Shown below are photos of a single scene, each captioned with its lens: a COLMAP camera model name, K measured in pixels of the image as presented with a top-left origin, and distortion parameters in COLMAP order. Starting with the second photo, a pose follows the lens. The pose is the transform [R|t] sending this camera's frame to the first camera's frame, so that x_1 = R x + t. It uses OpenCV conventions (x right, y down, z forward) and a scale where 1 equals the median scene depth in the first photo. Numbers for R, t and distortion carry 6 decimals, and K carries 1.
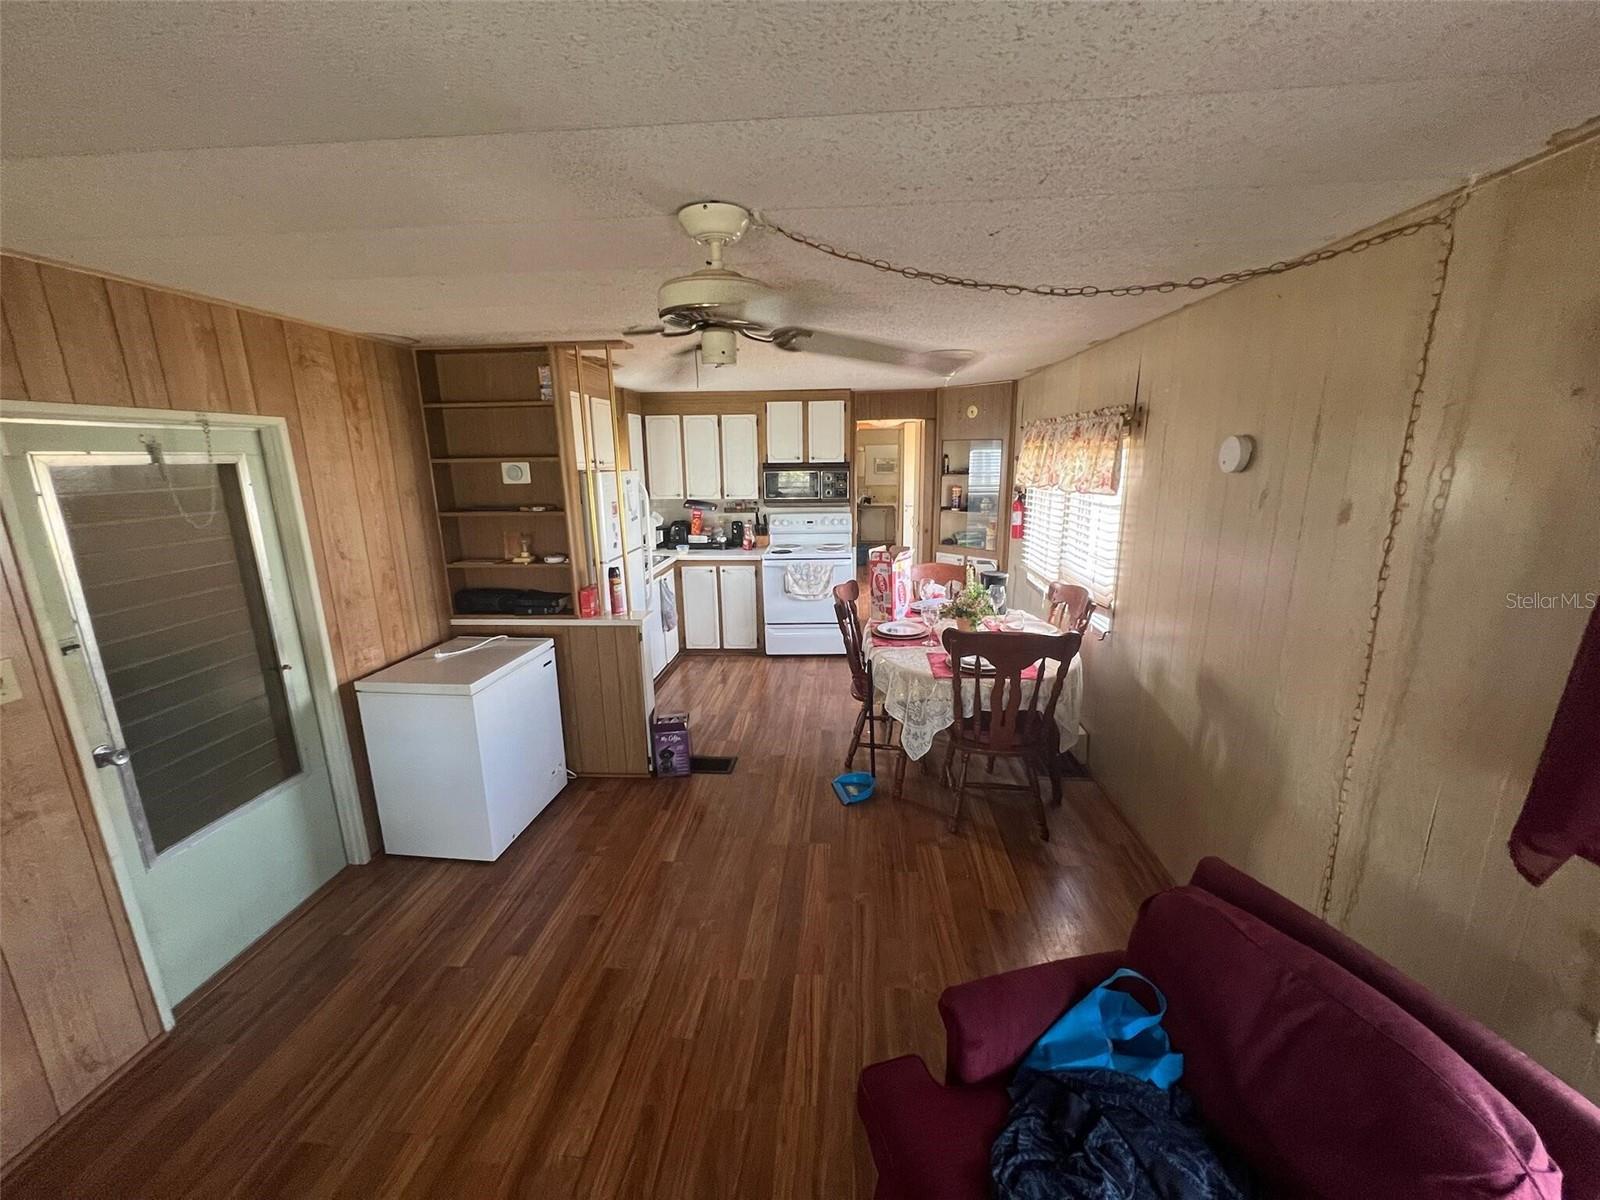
lens RADIAL K [[638.7, 0, 800.0], [0, 638.7, 600.0], [0, 0, 1]] dist [0.000484, -0.000043]
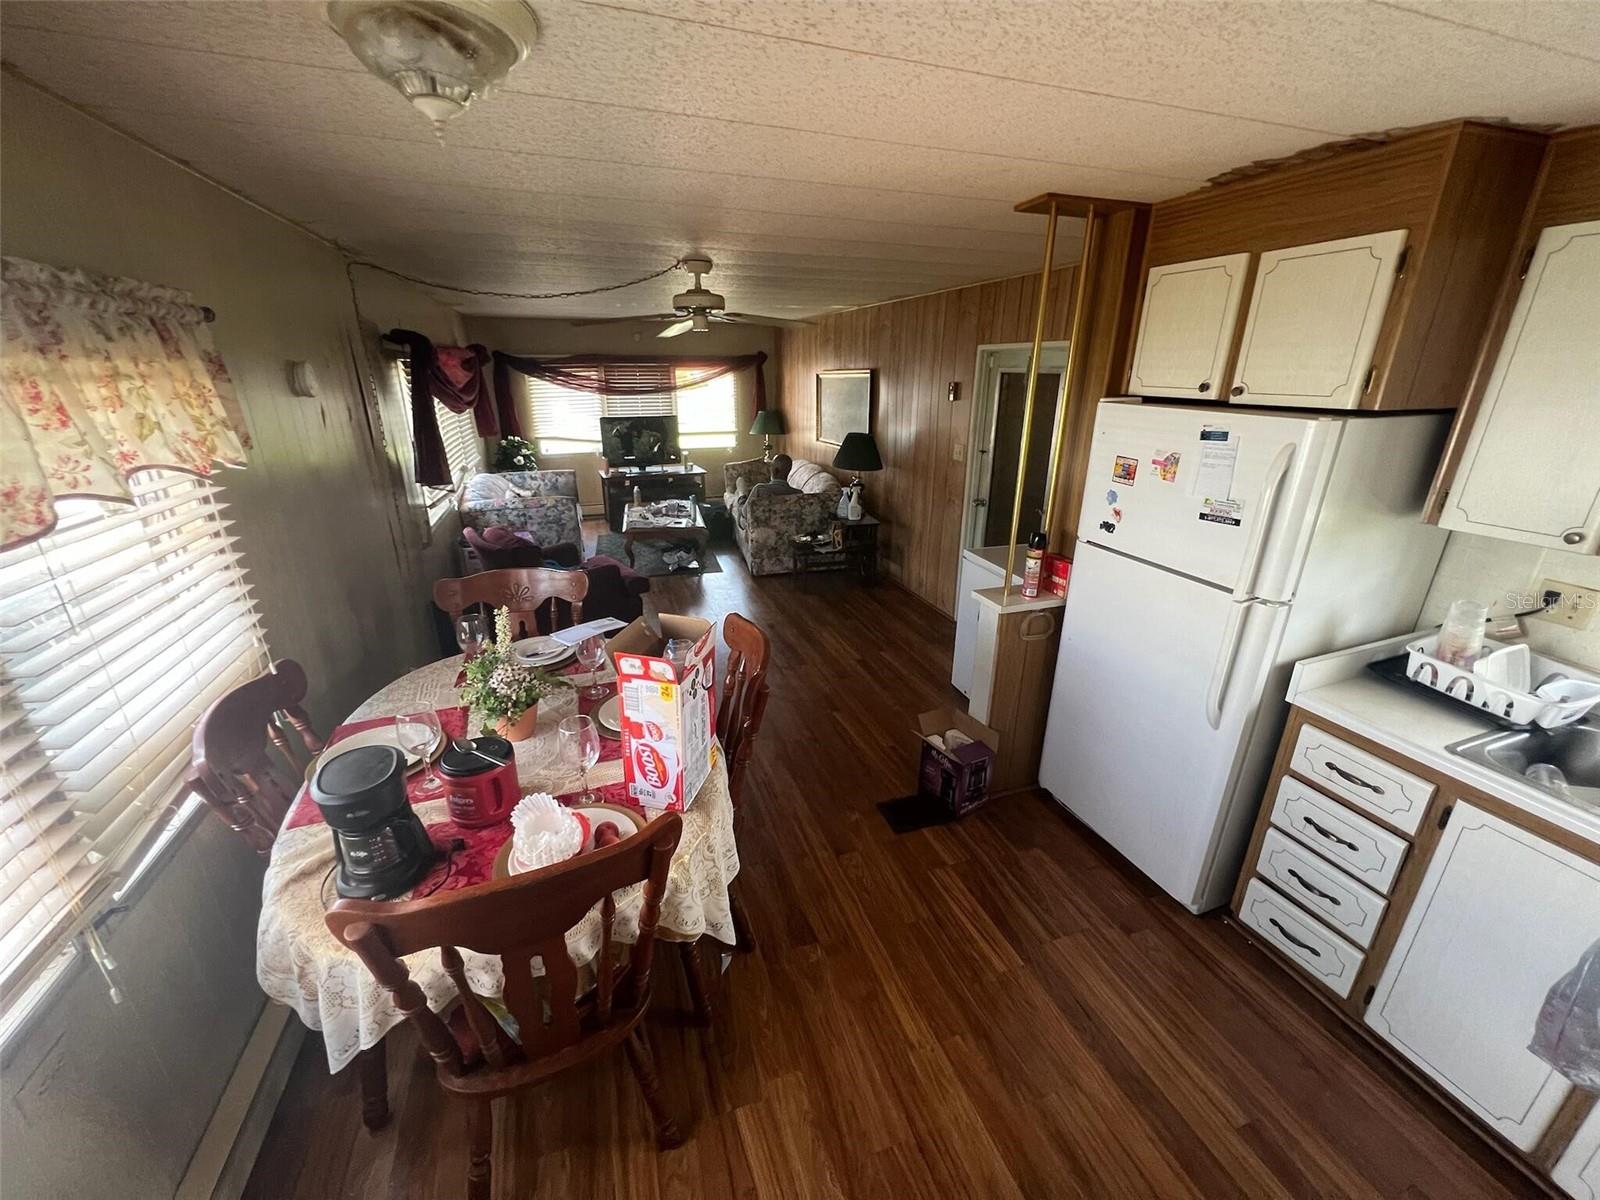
lens RADIAL K [[640.6, 0, 800.2], [0, 640.6, 604.6], [0, 0, 1]] dist [-0.001910, 0.000816]
pose [[-0.915654, 0.149471, -0.373144, 0.146465], [-0.082794, 0.838259, 0.538950, -0.217367], [0.393348, 0.524386, -0.755180, 0.919754]]
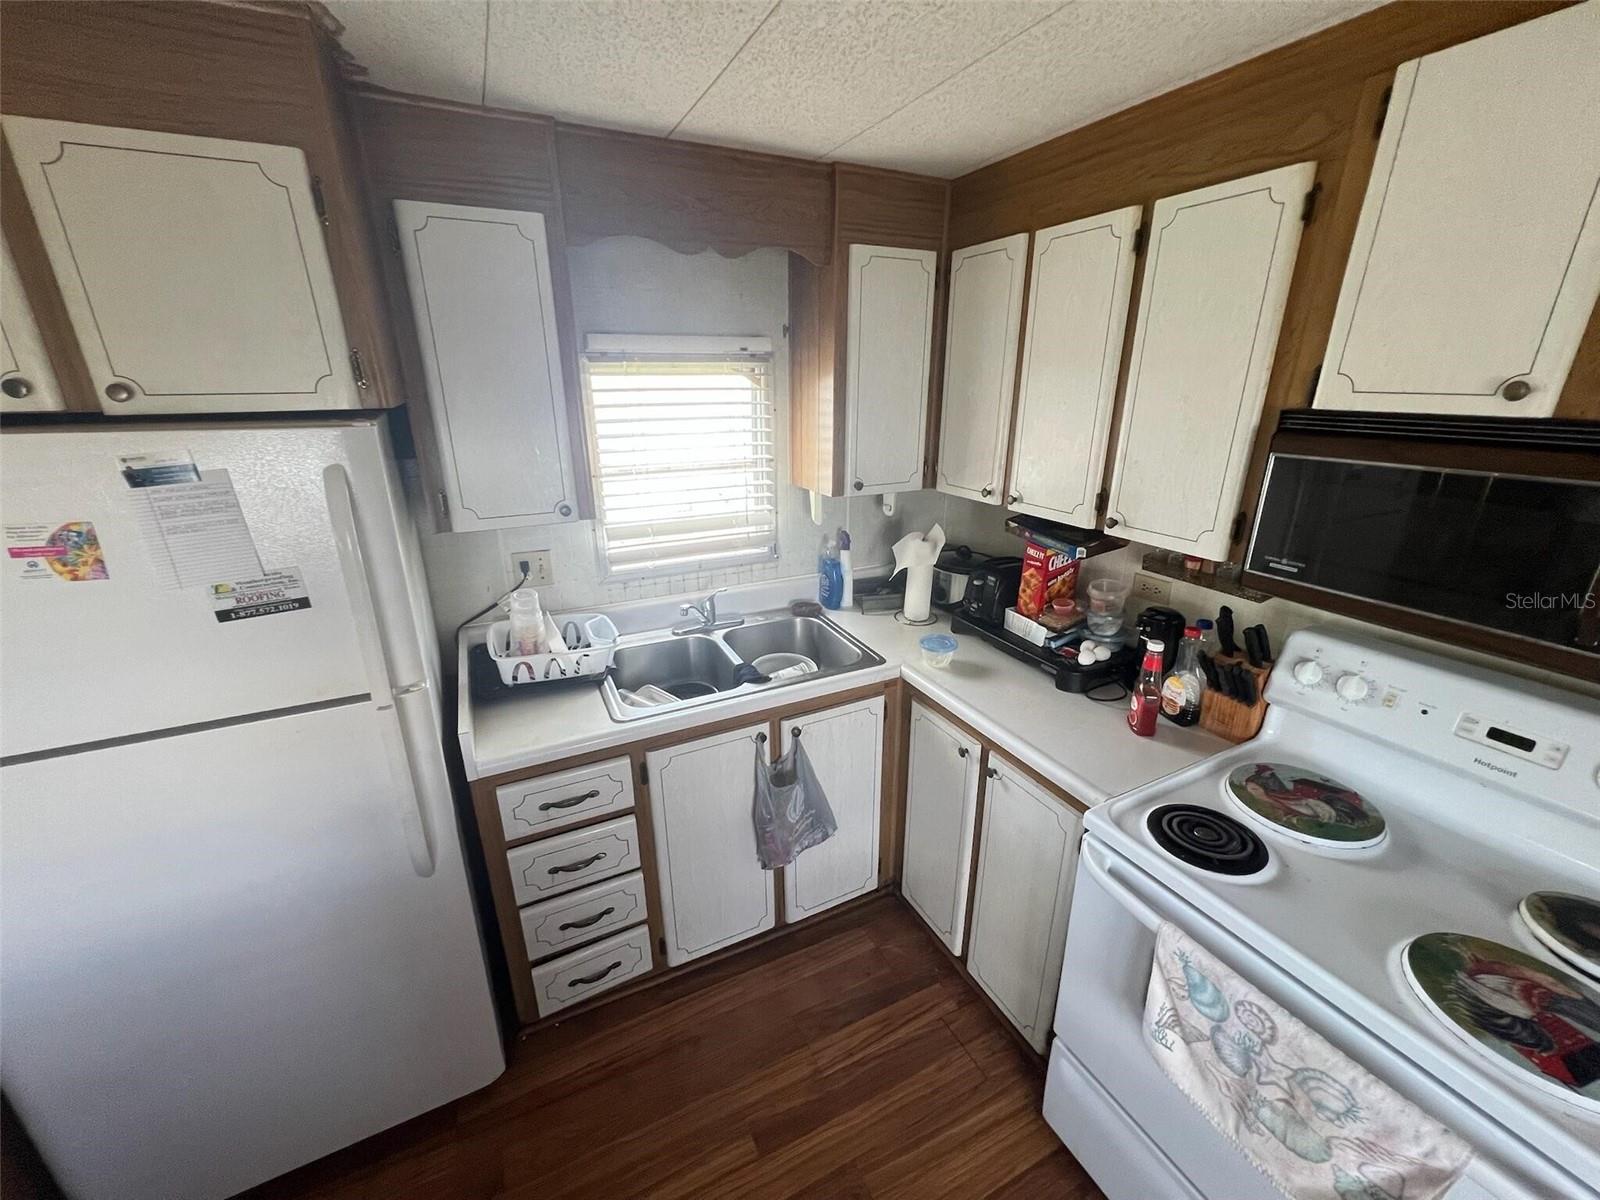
lens RADIAL K [[640.6, 0, 800.2], [0, 640.6, 604.6], [0, 0, 1]] dist [-0.001910, 0.000816]
pose [[0.508338, 0.300423, -0.807056, 0.052410], [-0.201568, 0.952650, 0.227658, -0.170143], [0.837235, 0.046950, 0.544824, 0.756430]]
